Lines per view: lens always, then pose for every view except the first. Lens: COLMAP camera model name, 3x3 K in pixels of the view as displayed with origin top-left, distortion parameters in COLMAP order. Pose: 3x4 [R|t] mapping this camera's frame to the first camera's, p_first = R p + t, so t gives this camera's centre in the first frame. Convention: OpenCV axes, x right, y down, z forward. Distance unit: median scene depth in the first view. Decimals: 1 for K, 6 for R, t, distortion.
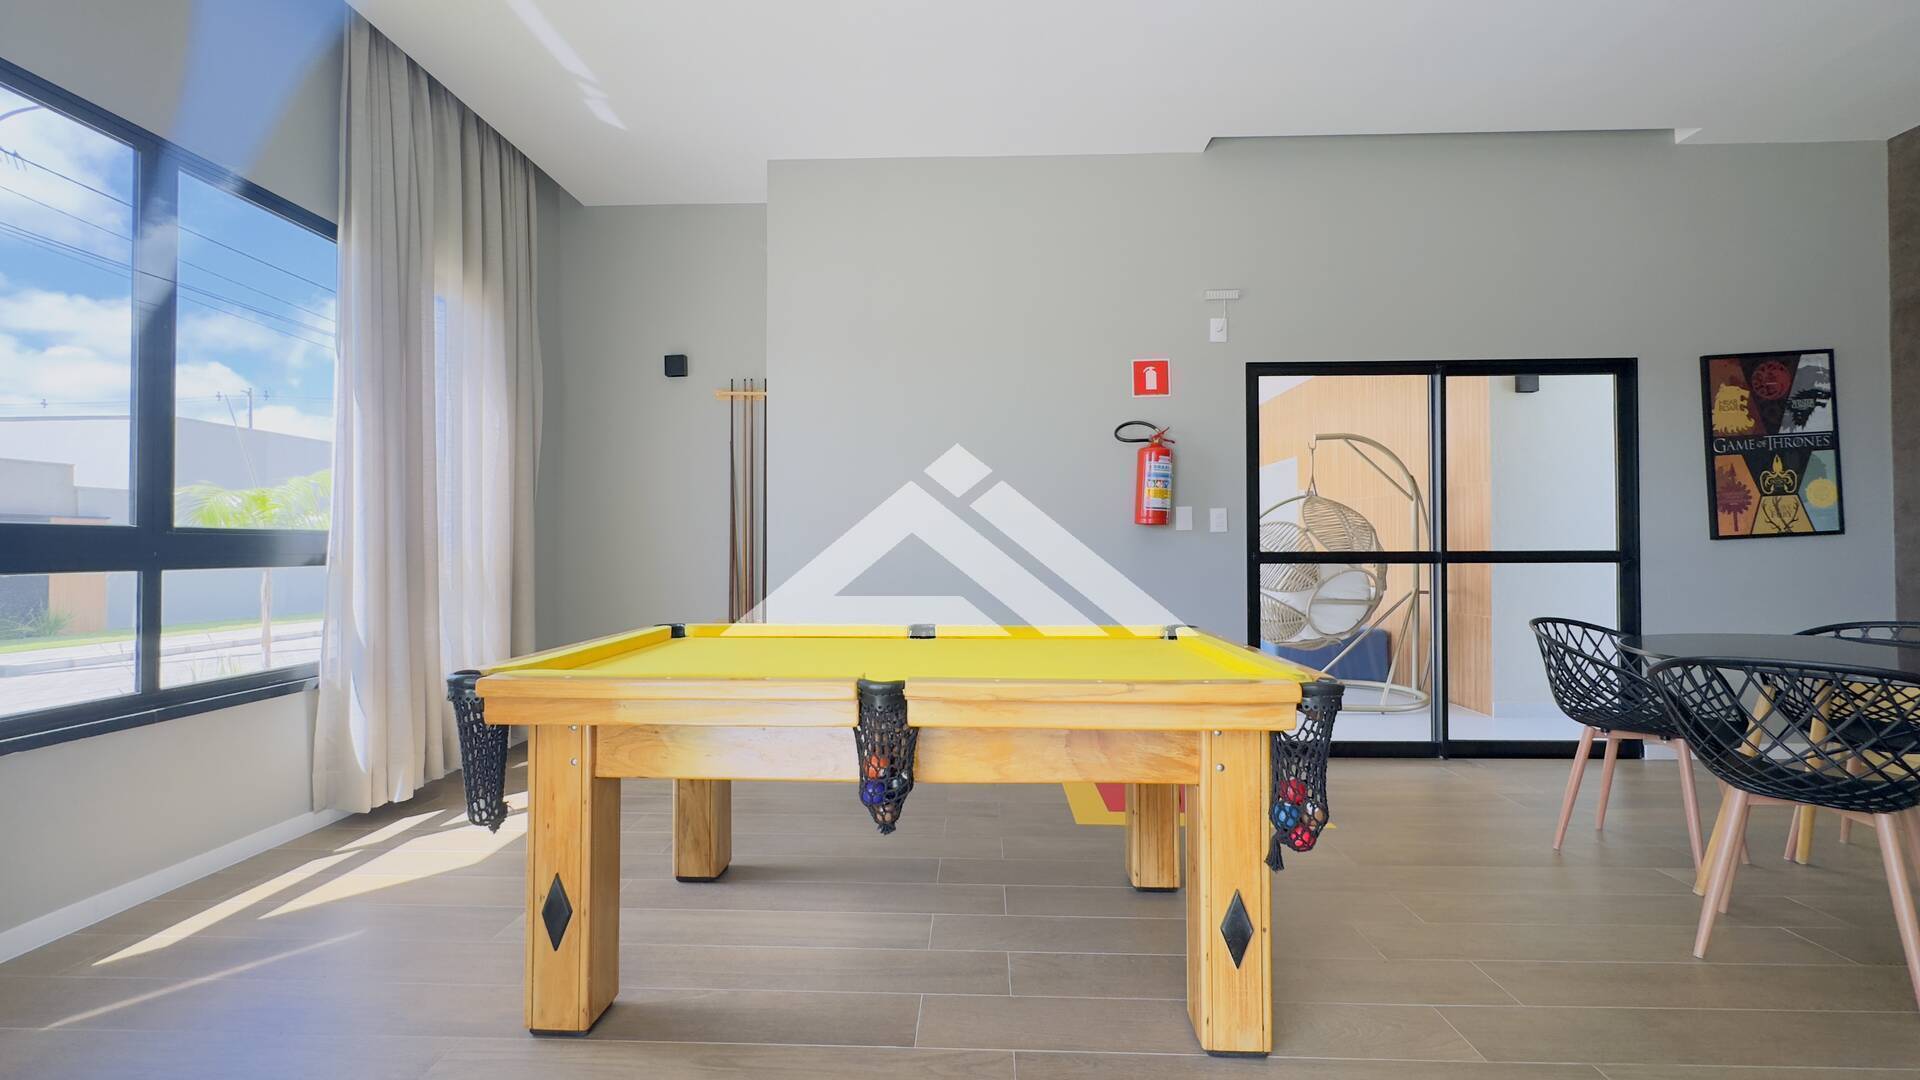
lens RADIAL K [[764.2, 0, 957.2], [0, 764.2, 538.5], [0, 0, 1]] dist [-0.001704, 0.000166]
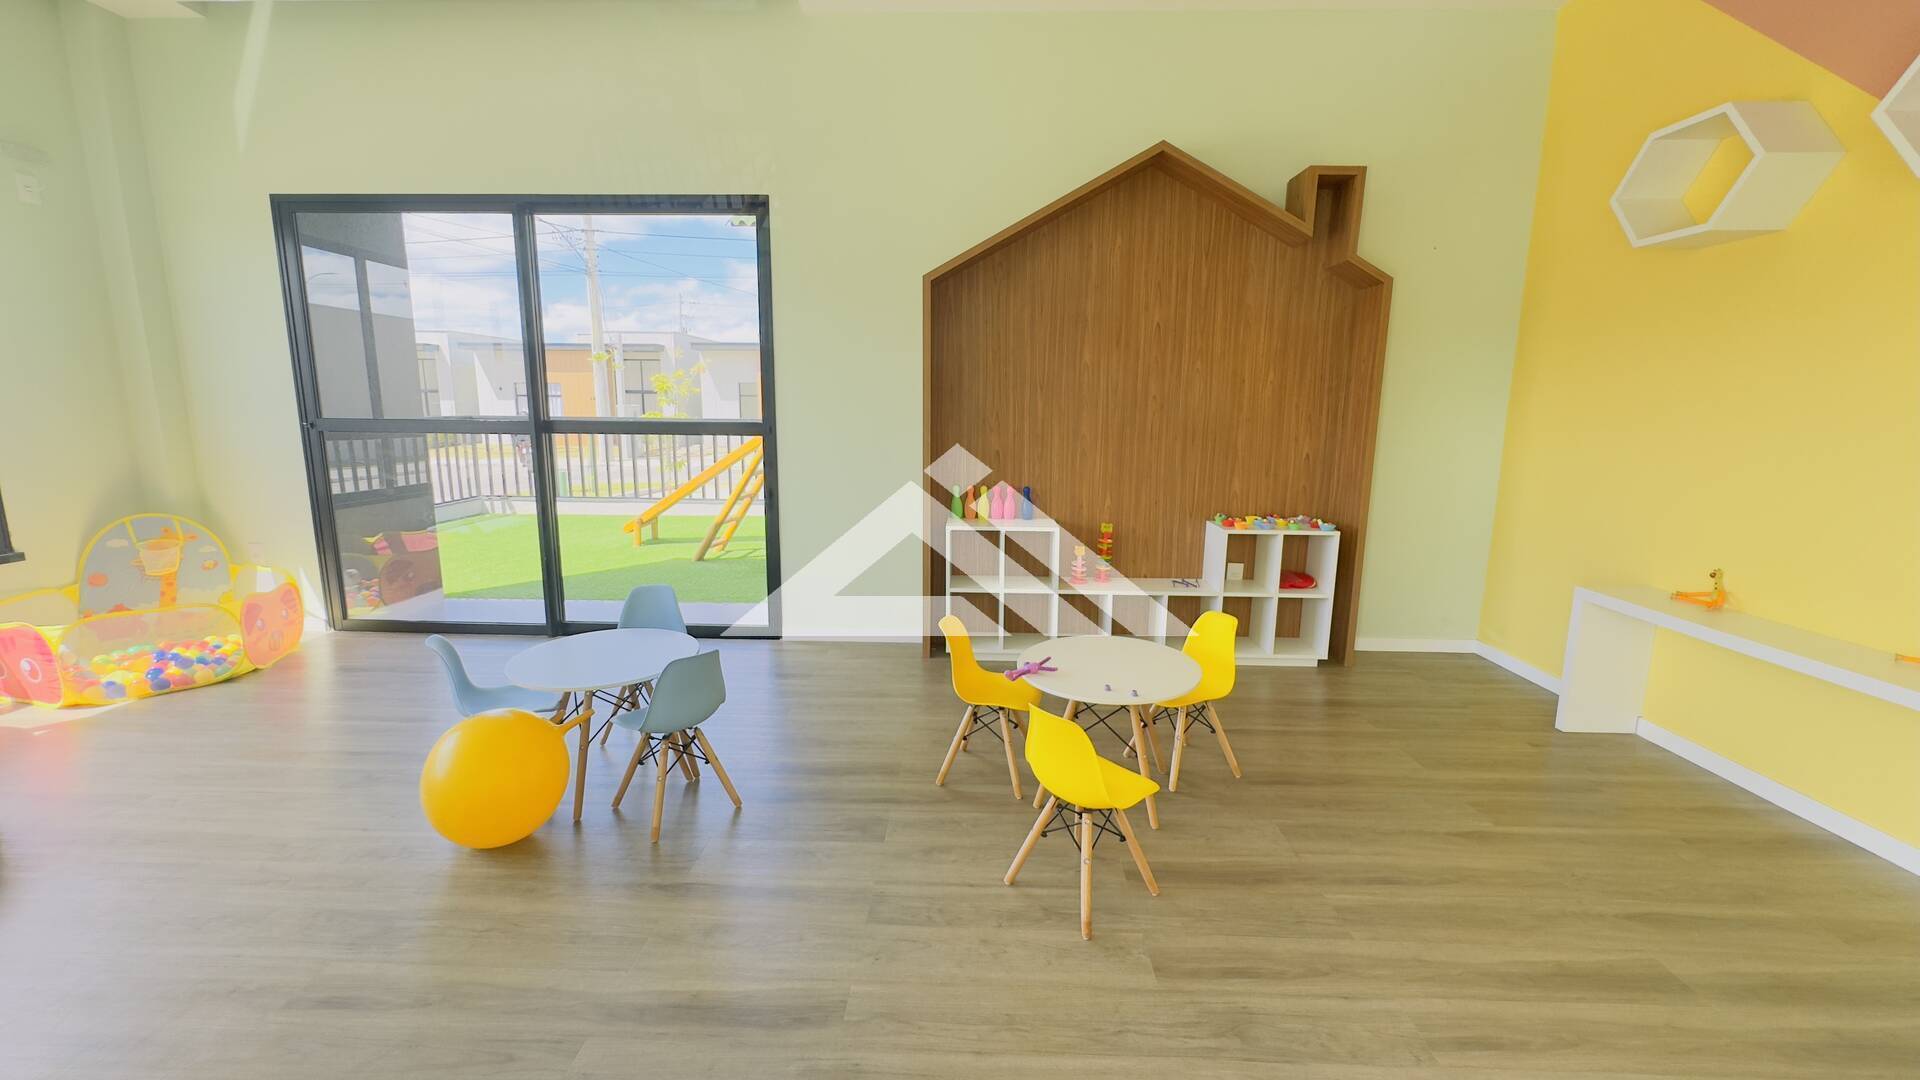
lens RADIAL K [[764.2, 0, 957.2], [0, 764.2, 538.5], [0, 0, 1]] dist [-0.001704, 0.000166]
pose [[0.999848, 0.017377, -0.001211, 1.122946], [-0.016815, 0.980996, 0.193299, -0.028408], [0.004547, -0.193249, 0.981139, 0.087255]]
